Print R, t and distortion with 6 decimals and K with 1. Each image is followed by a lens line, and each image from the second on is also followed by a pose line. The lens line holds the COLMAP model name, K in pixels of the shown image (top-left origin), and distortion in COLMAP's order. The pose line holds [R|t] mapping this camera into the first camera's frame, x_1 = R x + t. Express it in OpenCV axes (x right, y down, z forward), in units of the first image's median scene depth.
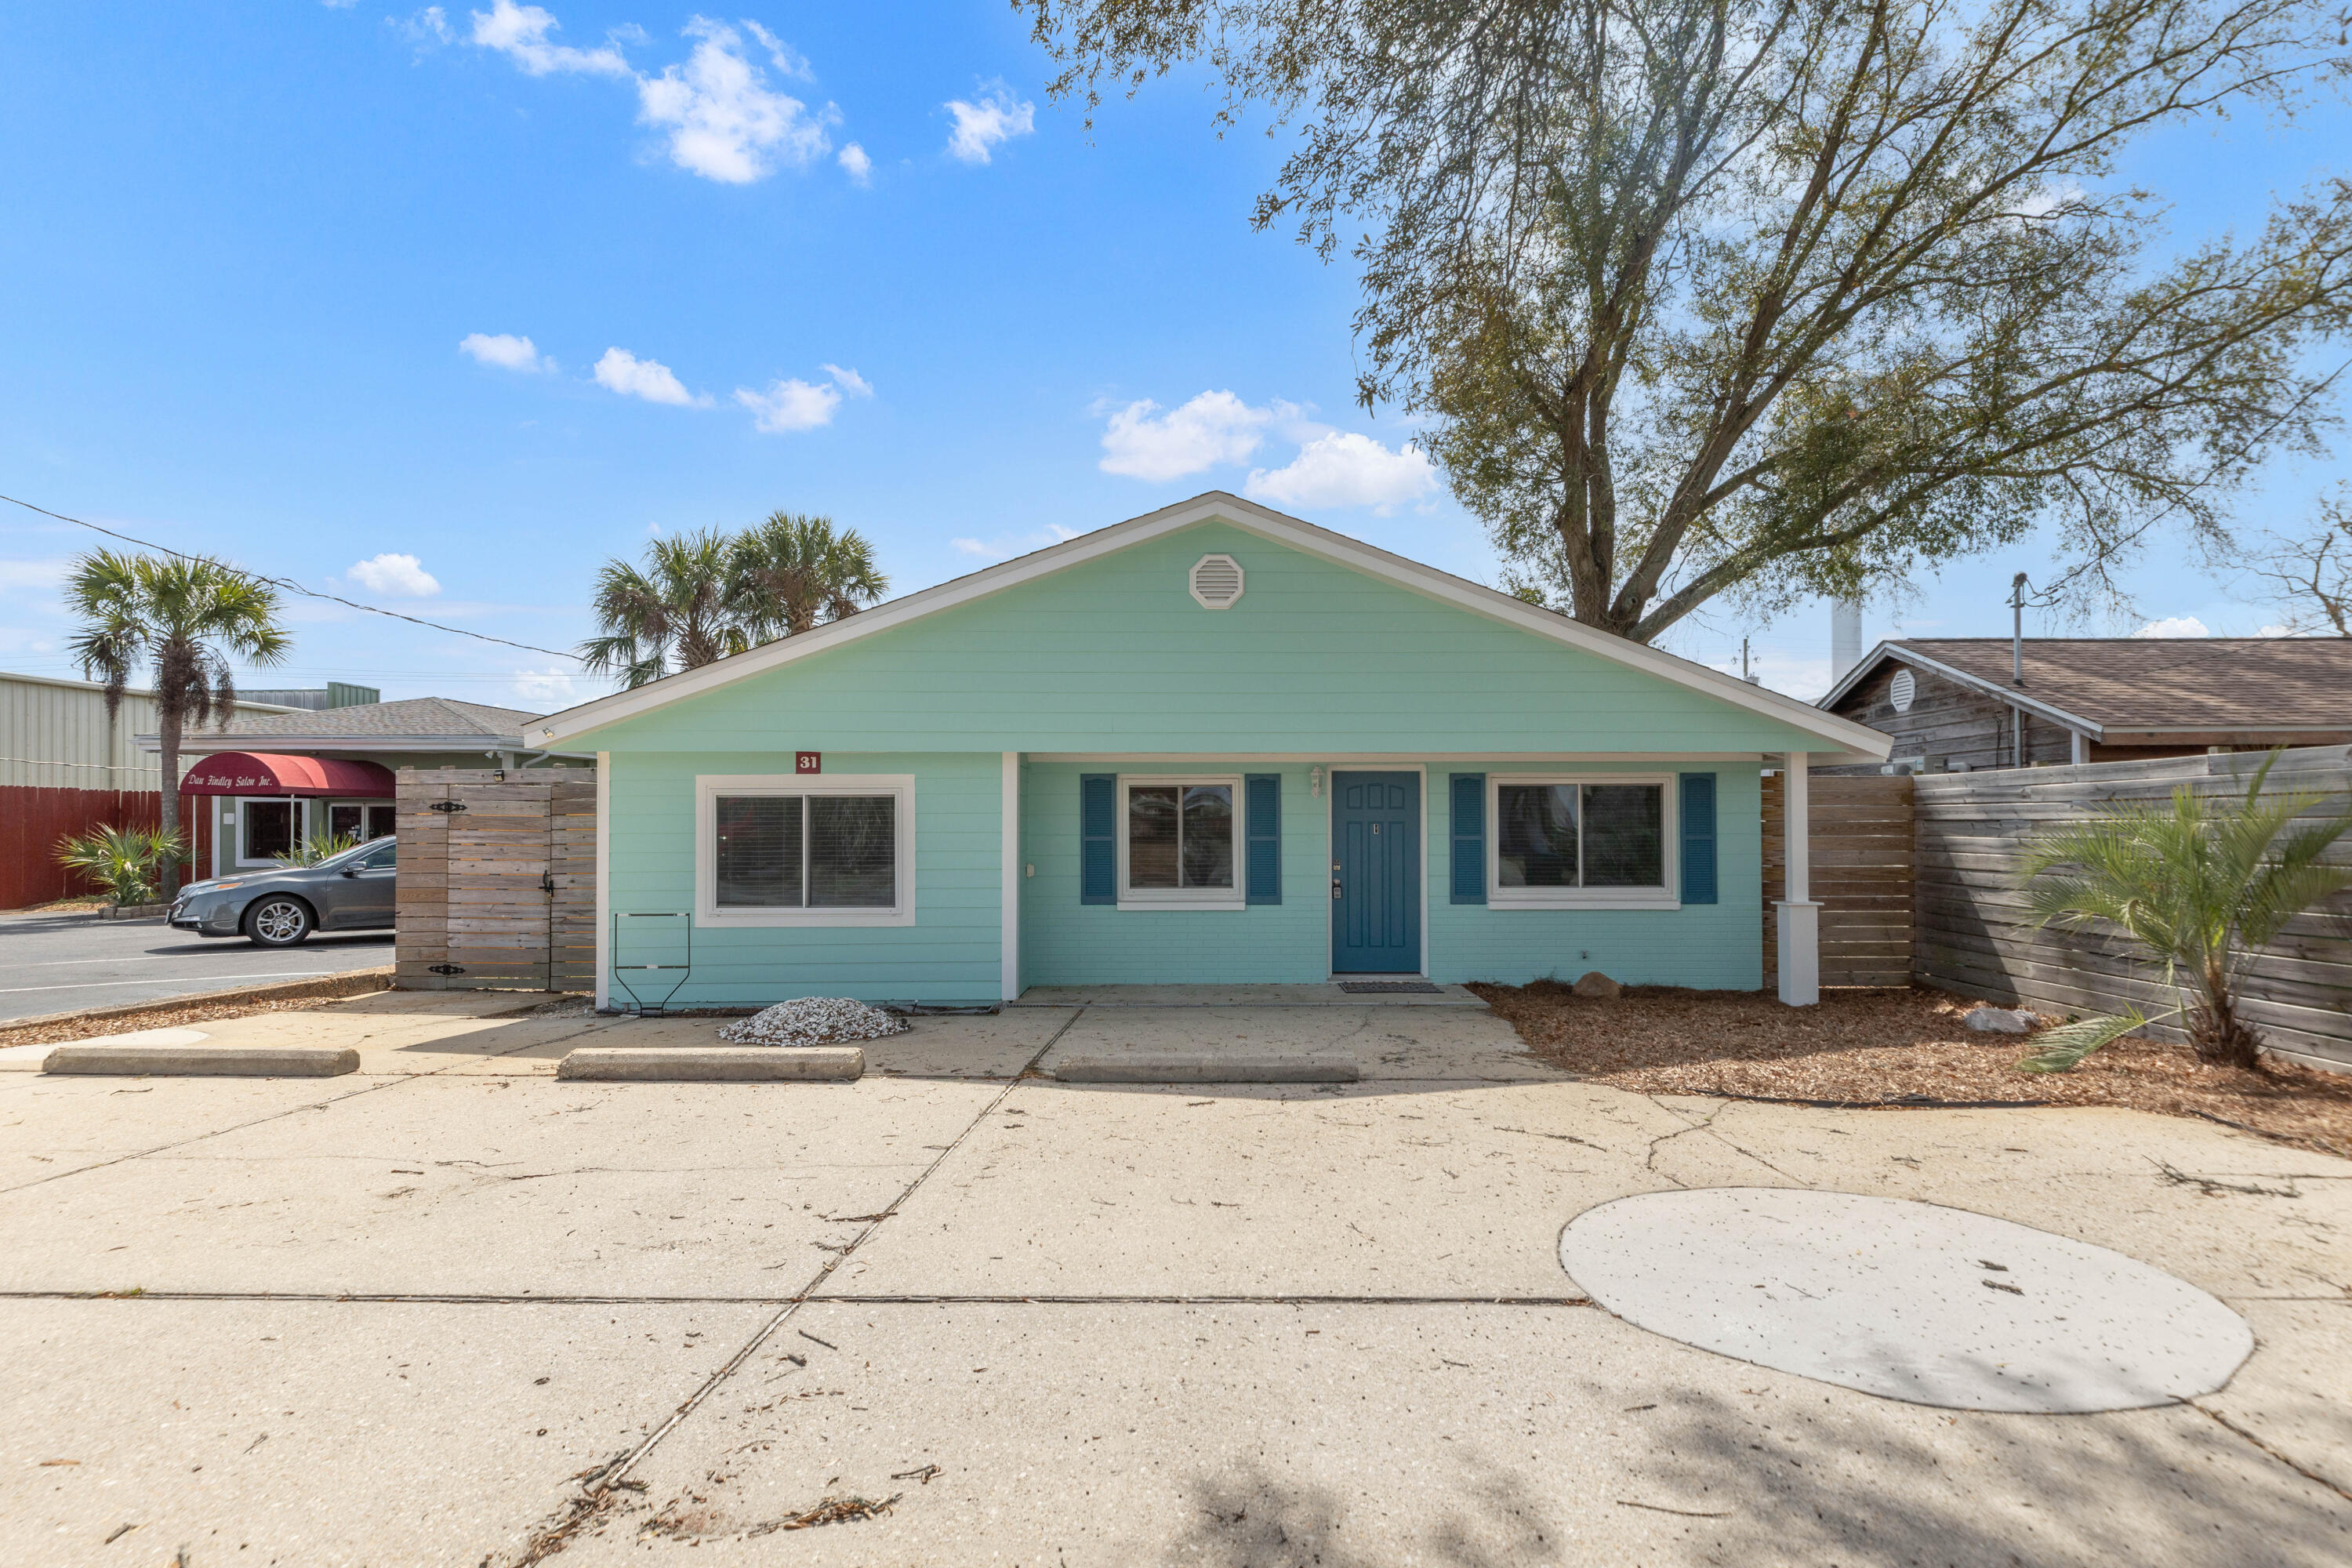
lens RADIAL K [[1249.6, 0, 1178.6], [0, 1249.6, 826.6], [0, 0, 1]] dist [-0.000018, -0.000156]
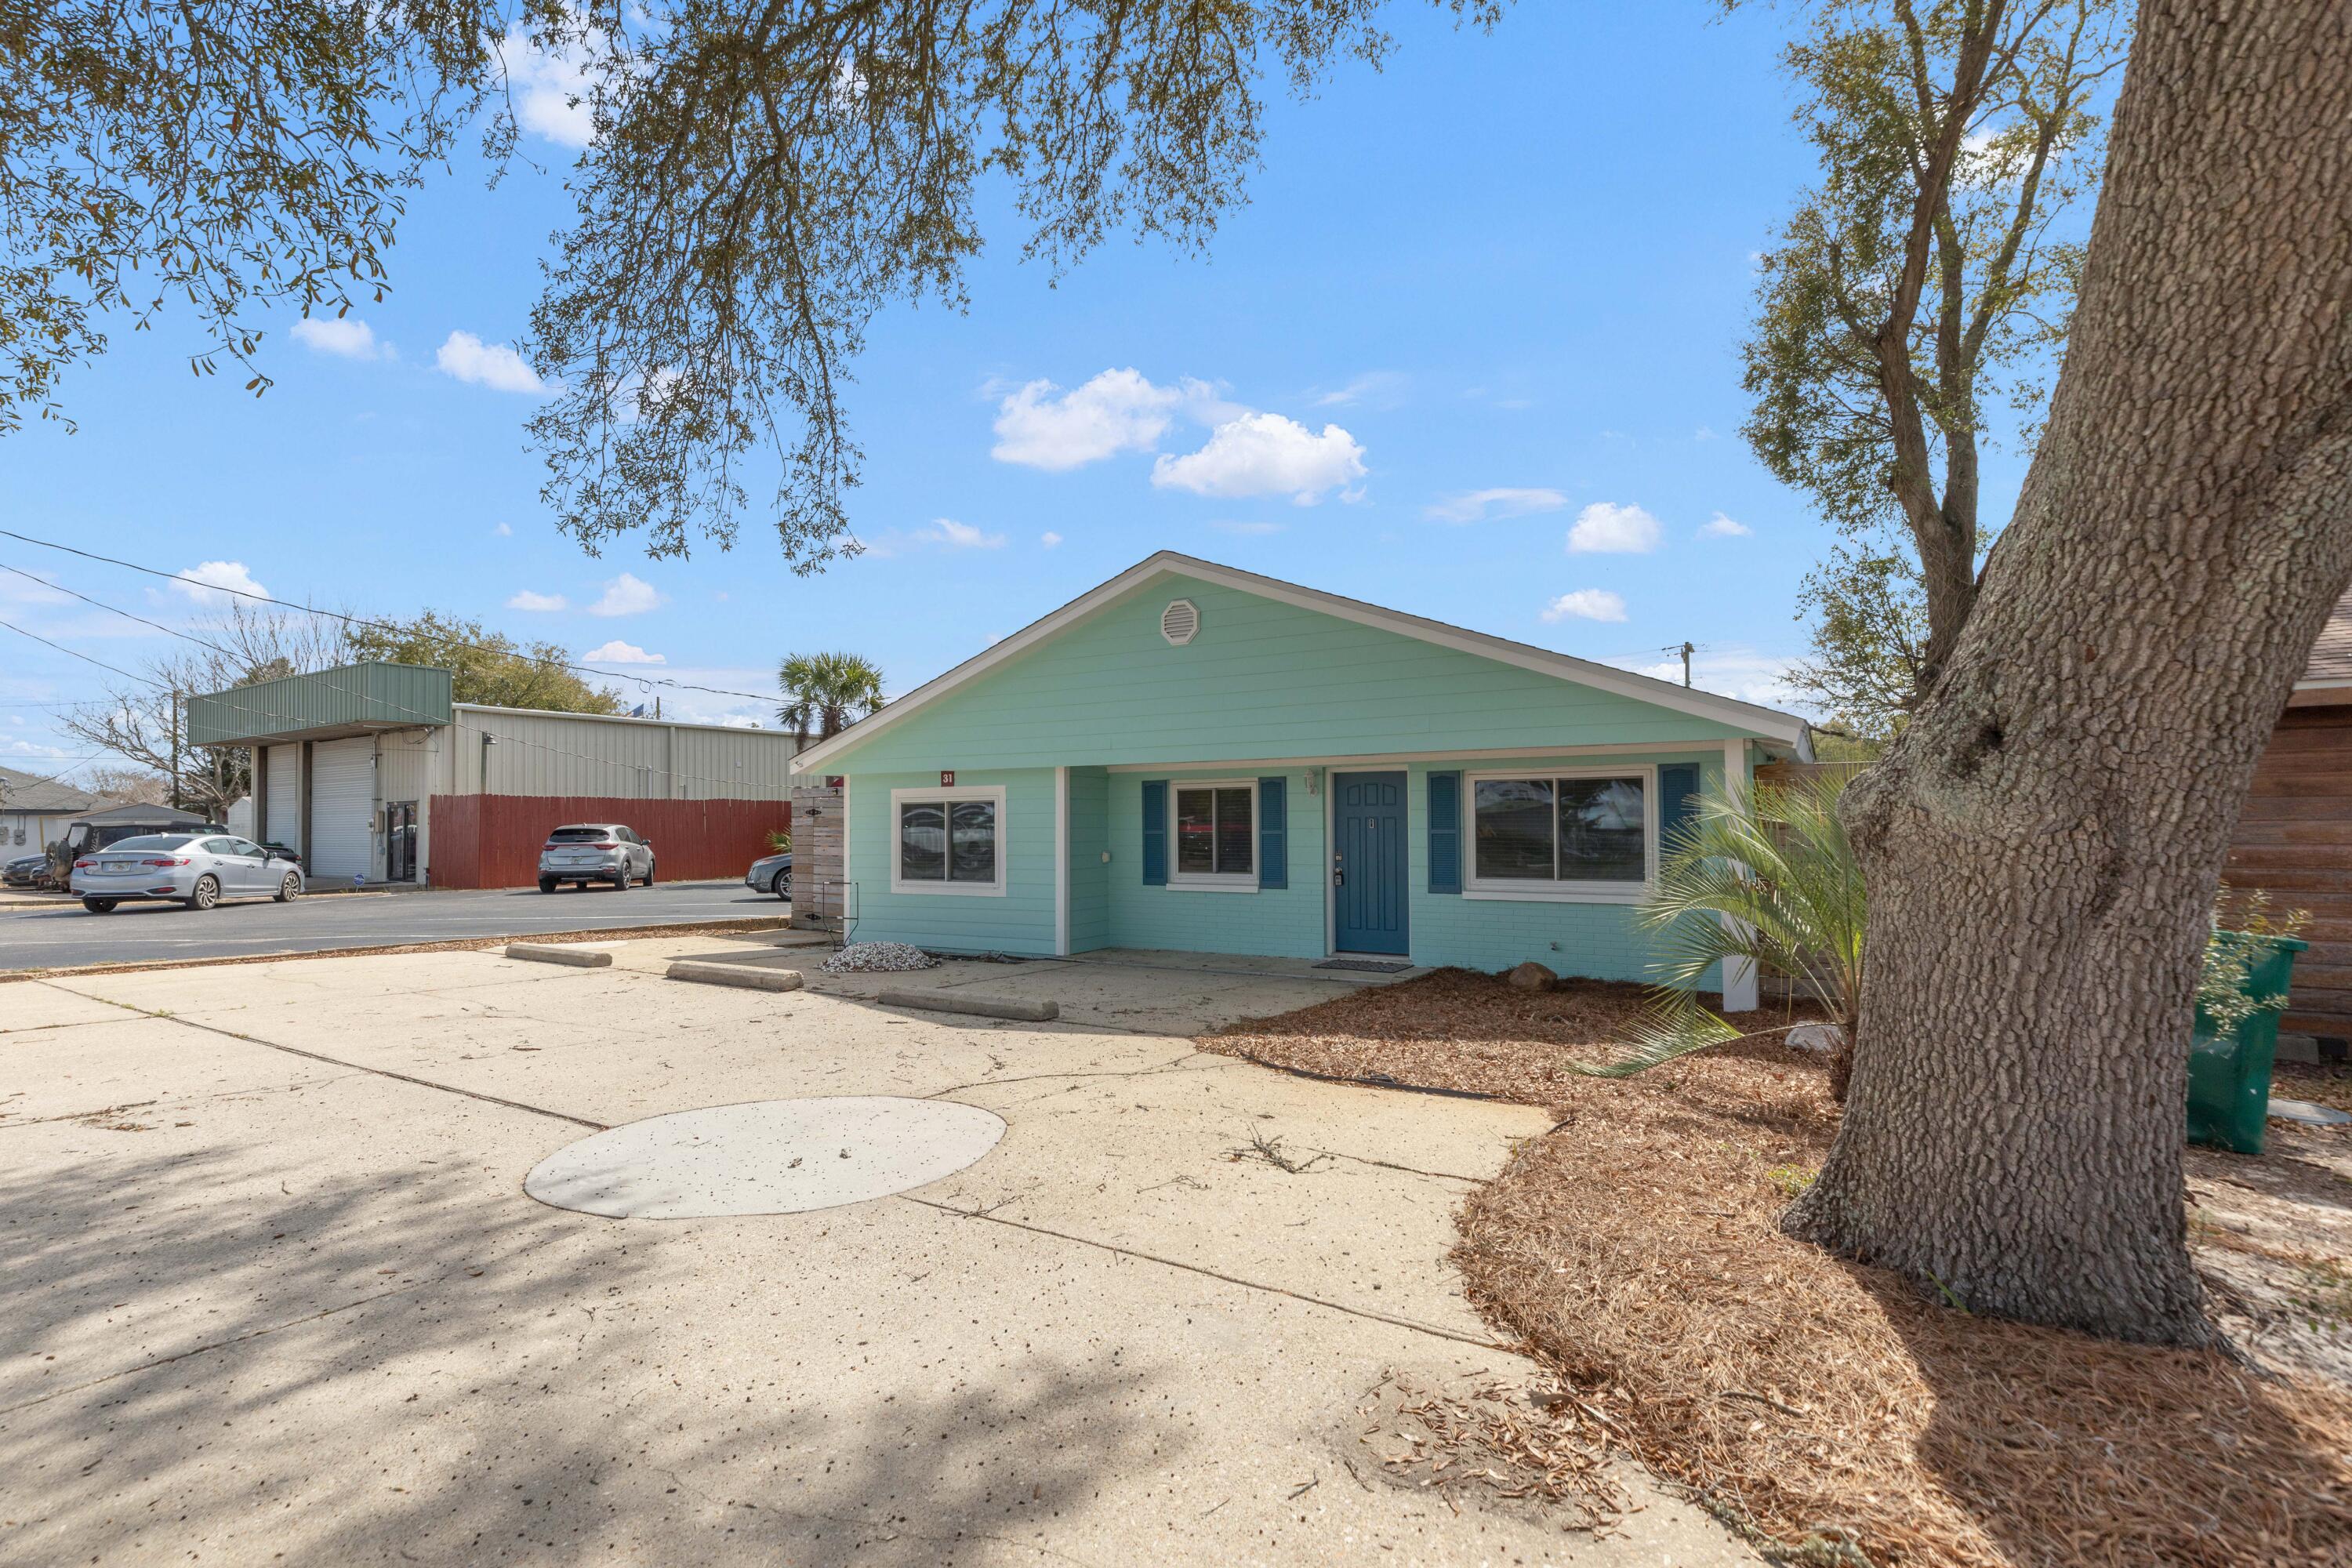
lens RADIAL K [[1093.0, 0, 1129.0], [0, 1093.0, 811.1], [0, 0, 1]] dist [-0.001857, -0.000200]
pose [[0.851750, -0.010149, -0.523850, 0.517247], [0.004180, 0.999912, -0.012575, 0.002018], [0.523932, 0.008521, 0.851718, 0.058813]]
